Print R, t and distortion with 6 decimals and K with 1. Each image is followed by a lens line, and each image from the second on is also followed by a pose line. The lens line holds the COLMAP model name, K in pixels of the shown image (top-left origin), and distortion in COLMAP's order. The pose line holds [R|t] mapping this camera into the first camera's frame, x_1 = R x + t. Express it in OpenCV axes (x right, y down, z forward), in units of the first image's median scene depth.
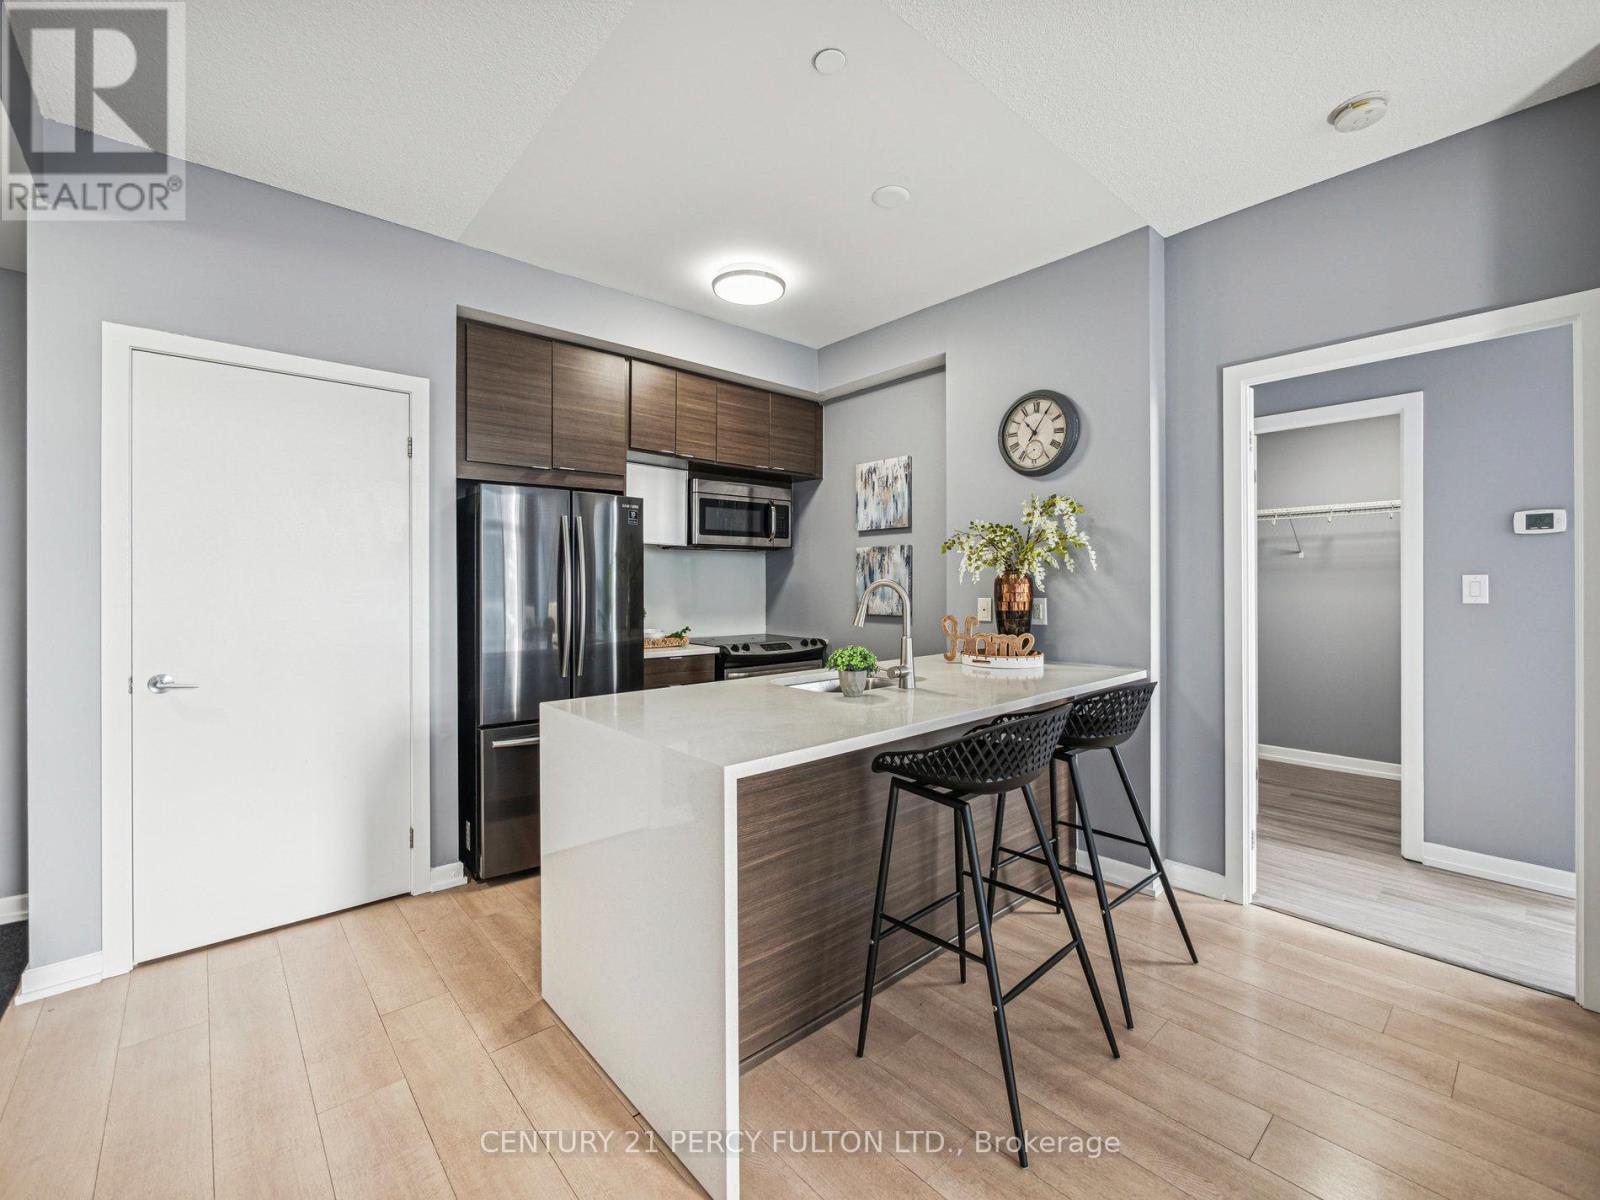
lens RADIAL K [[684.6, 0, 787.7], [0, 684.6, 586.9], [0, 0, 1]] dist [-0.008166, 0.002612]
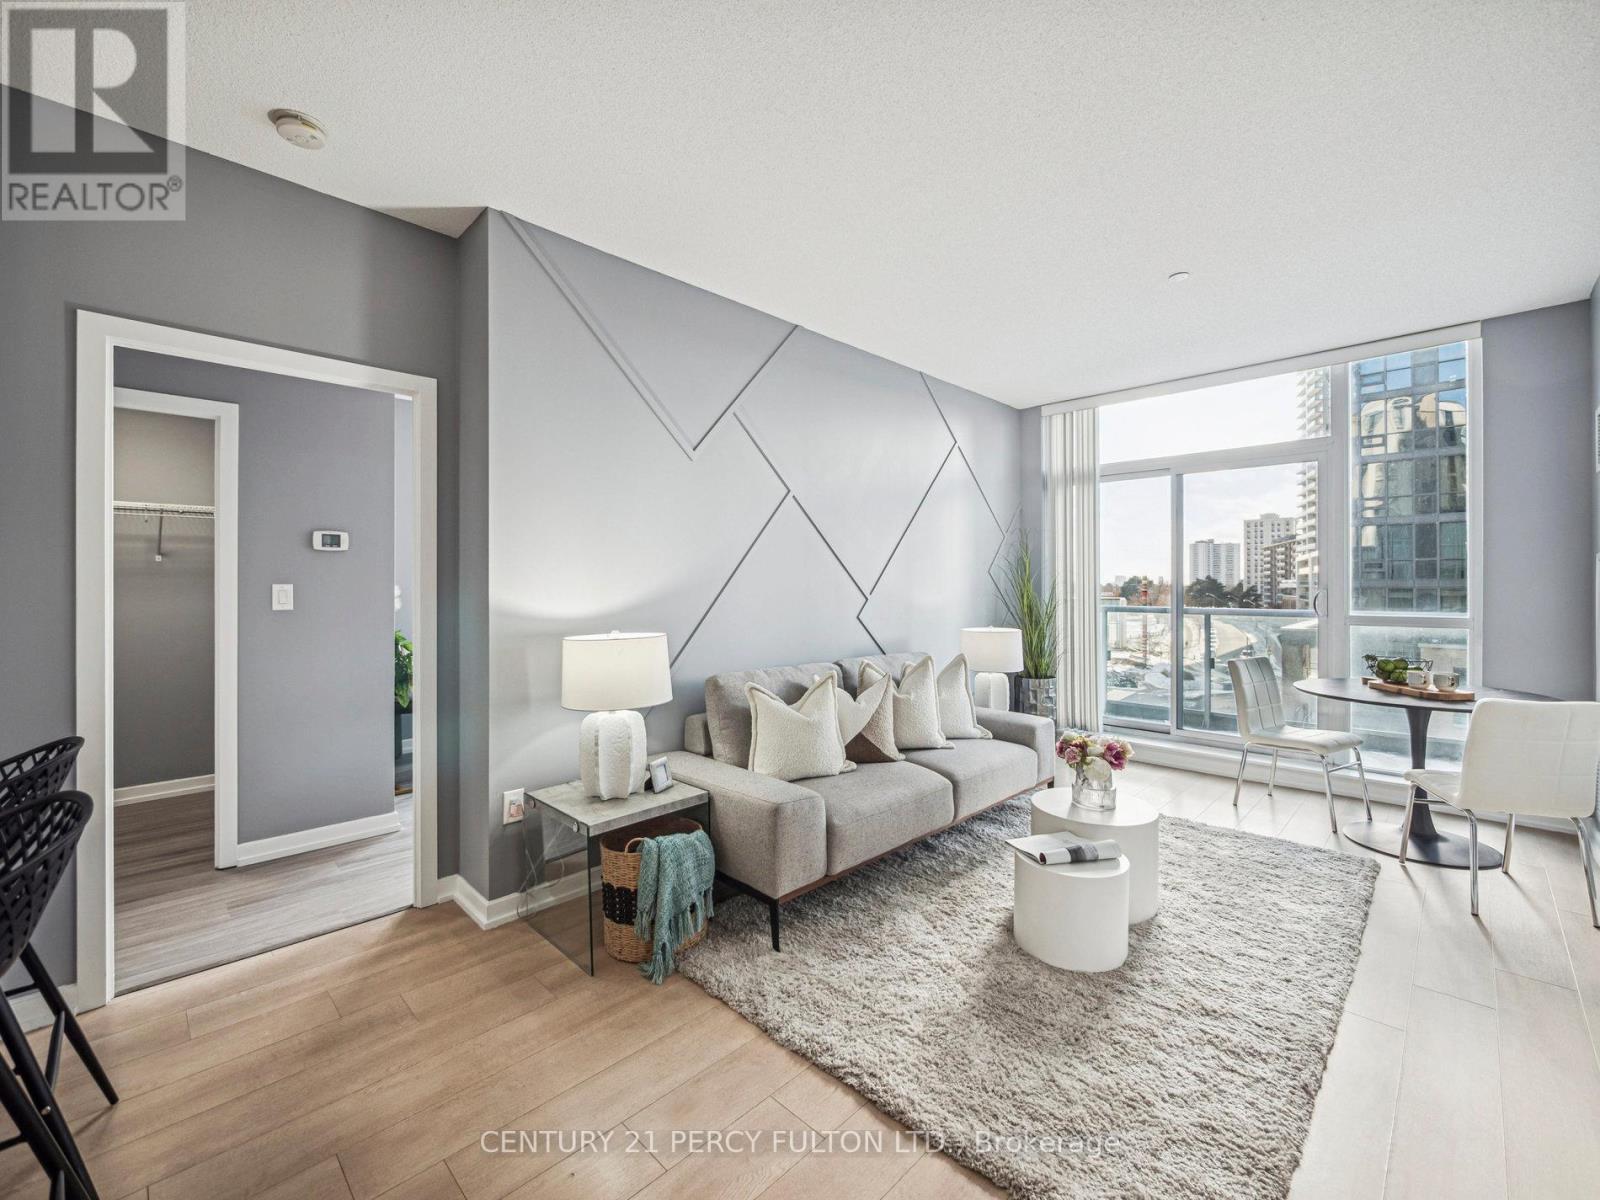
lens RADIAL K [[684.6, 0, 800.7], [0, 684.6, 583.0], [0, 0, 1]] dist [-0.008166, 0.002612]
pose [[-0.069505, 0.008633, 0.997544, -0.145760], [0.005327, 0.999952, -0.008283, -0.005418], [-0.997567, 0.004738, -0.069548, 0.216025]]
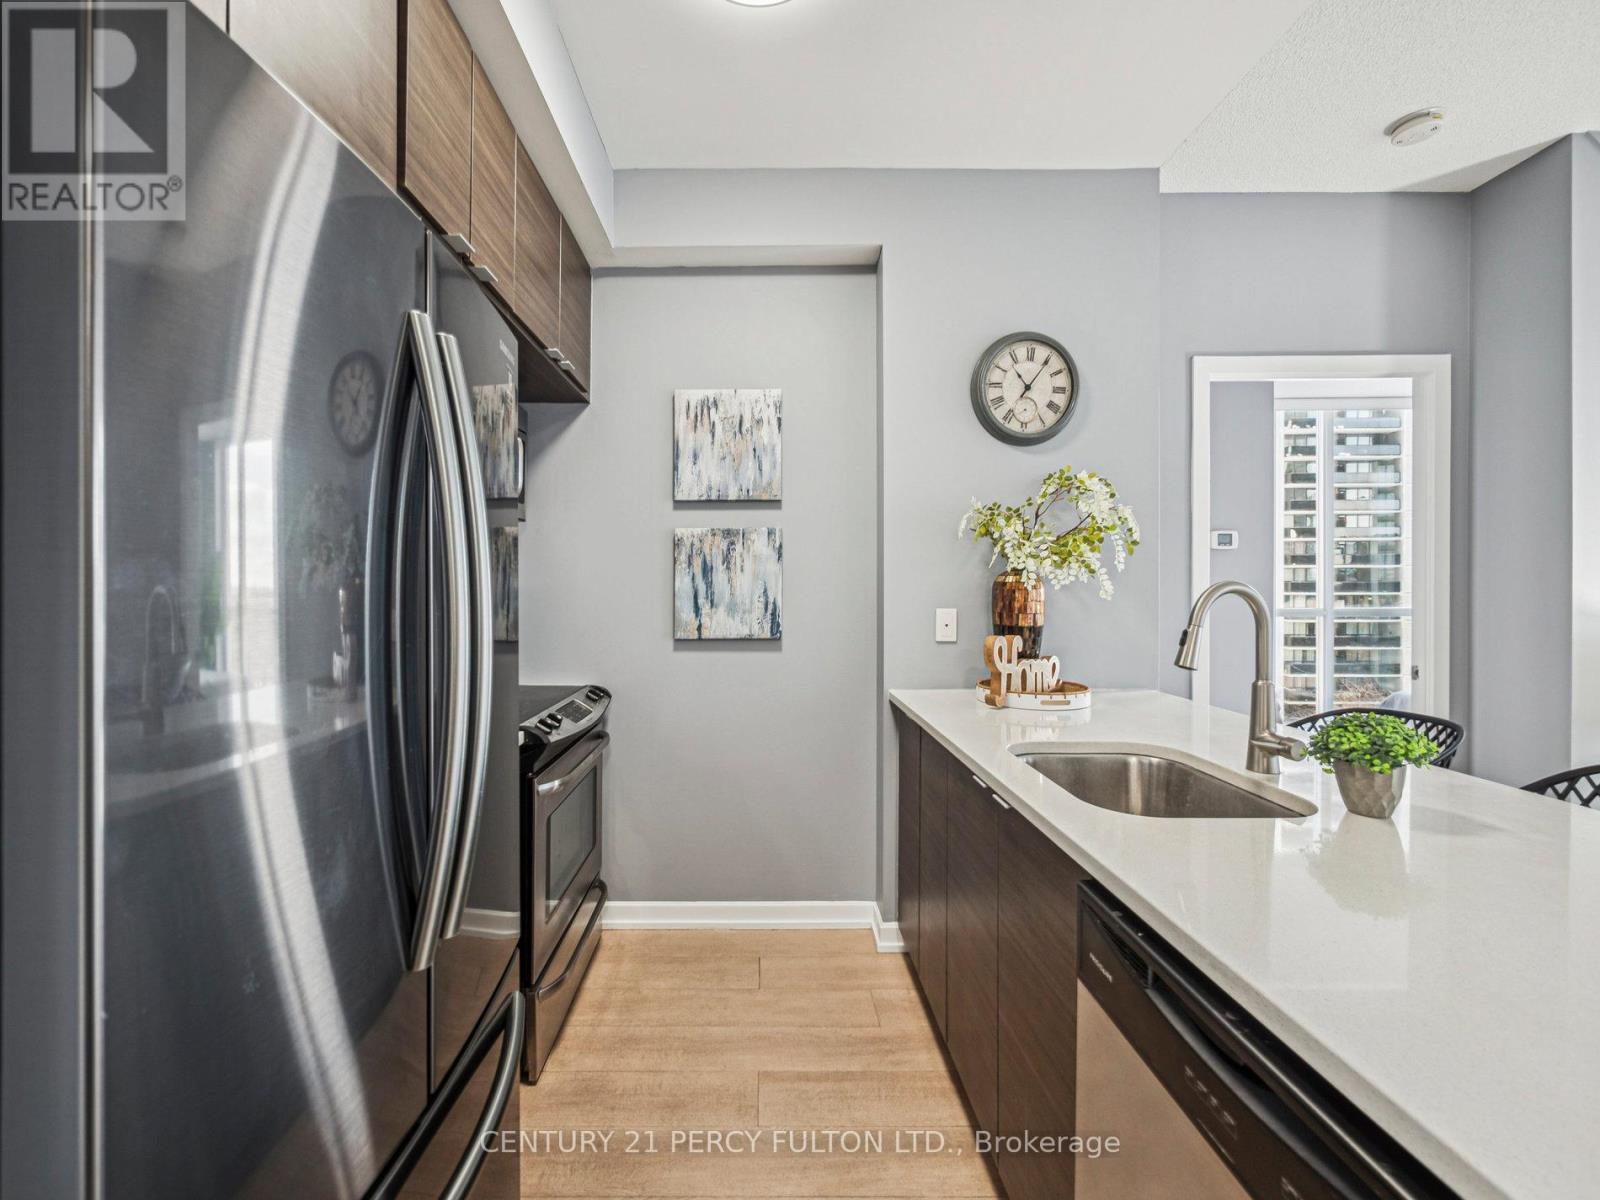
lens RADIAL K [[684.6, 0, 785.1], [0, 684.6, 586.6], [0, 0, 1]] dist [-0.008166, 0.002612]
pose [[0.652849, 0.001232, 0.757487, -0.375137], [0.003779, 0.999981, -0.004883, -0.003639], [-0.757479, 0.006051, 0.652832, 0.699295]]
